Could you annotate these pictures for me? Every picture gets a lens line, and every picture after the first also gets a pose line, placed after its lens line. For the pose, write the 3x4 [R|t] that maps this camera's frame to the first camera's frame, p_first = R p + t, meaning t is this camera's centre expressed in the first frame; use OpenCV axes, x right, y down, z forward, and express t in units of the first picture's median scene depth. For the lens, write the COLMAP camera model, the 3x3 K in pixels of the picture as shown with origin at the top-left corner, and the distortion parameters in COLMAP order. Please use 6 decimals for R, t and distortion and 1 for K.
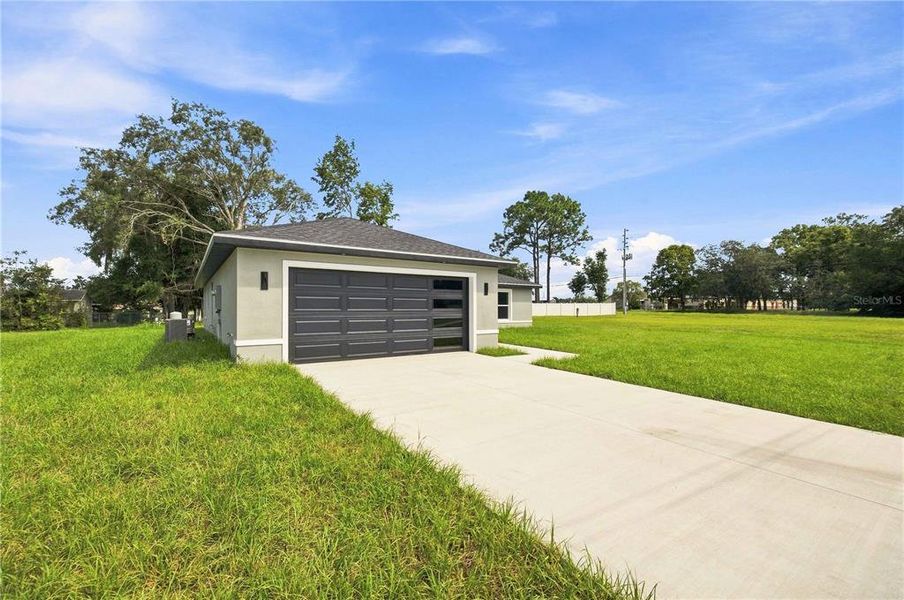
lens RADIAL K [[381.8, 0, 453.5], [0, 381.8, 305.8], [0, 0, 1]] dist [0.013571, 0.000080]
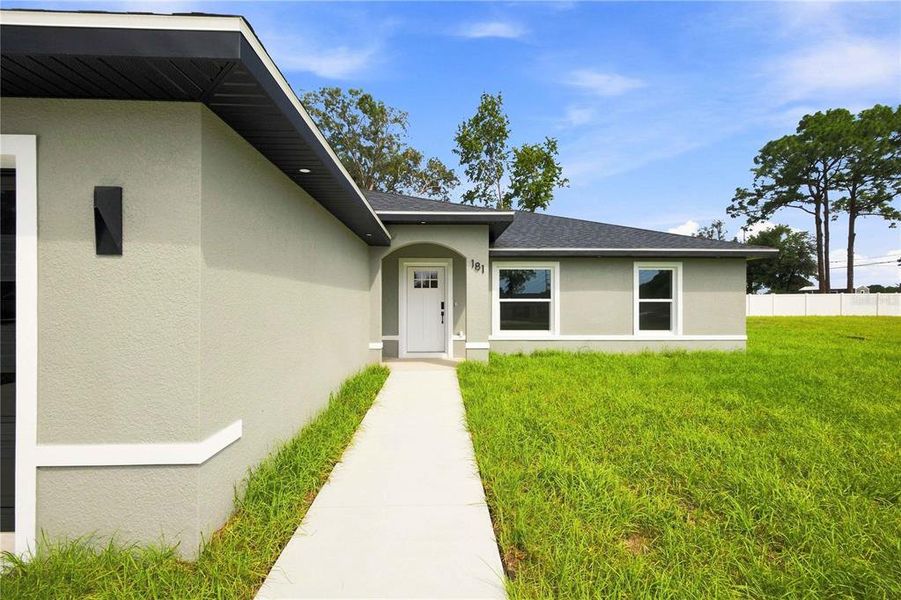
lens RADIAL K [[389.8, 0, 448.9], [0, 389.8, 302.2], [0, 0, 1]] dist [0.004094, 0.000044]
pose [[0.841424, -0.000861, -0.540374, 0.079092], [0.005063, 0.999967, 0.006291, -0.001338], [0.540351, -0.008029, 0.841401, 0.227286]]
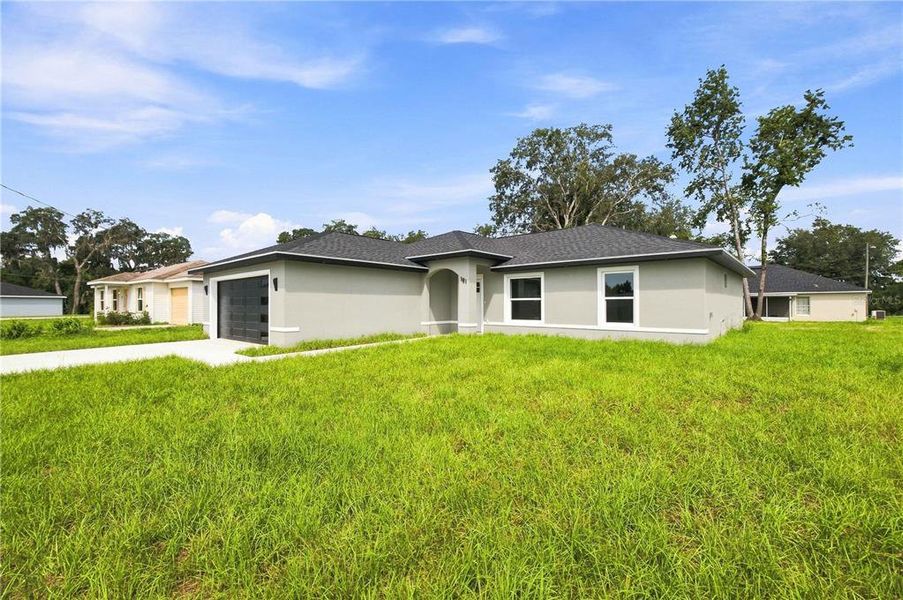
lens RADIAL K [[381.4, 0, 453.0], [0, 381.4, 305.8], [0, 0, 1]] dist [0.013571, 0.000080]
pose [[0.256685, 0.001278, -0.966494, 0.270136], [0.012662, 0.999909, 0.004685, 0.002204], [0.966412, -0.013441, 0.256646, 0.293036]]
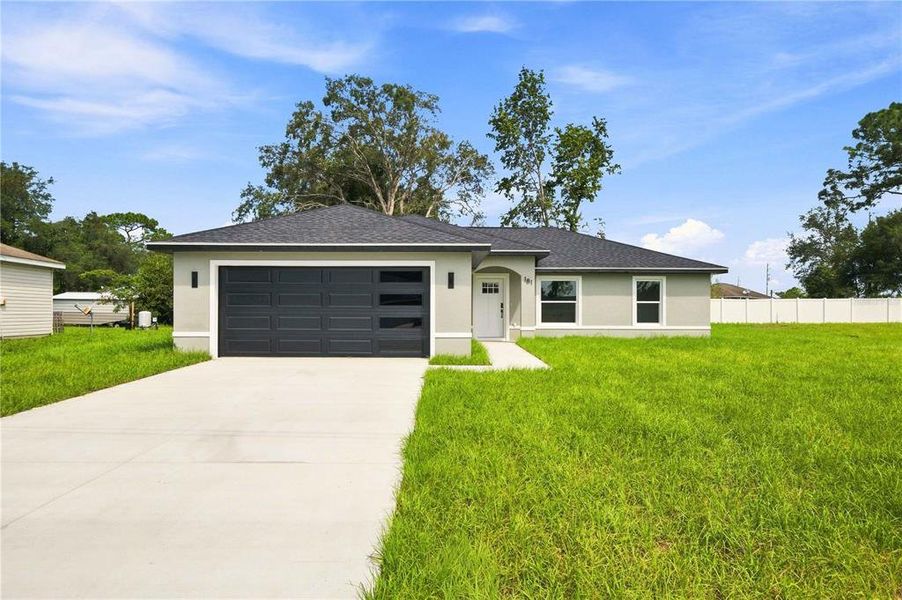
lens RADIAL K [[590.9, 0, 455.8], [0, 590.9, 307.9], [0, 0, 1]] dist [0.015205, 0.001608]
pose [[0.836139, -0.000245, -0.548517, 0.185625], [0.002358, 0.999992, 0.003148, 0.002149], [0.548512, -0.003926, 0.836134, -0.002740]]
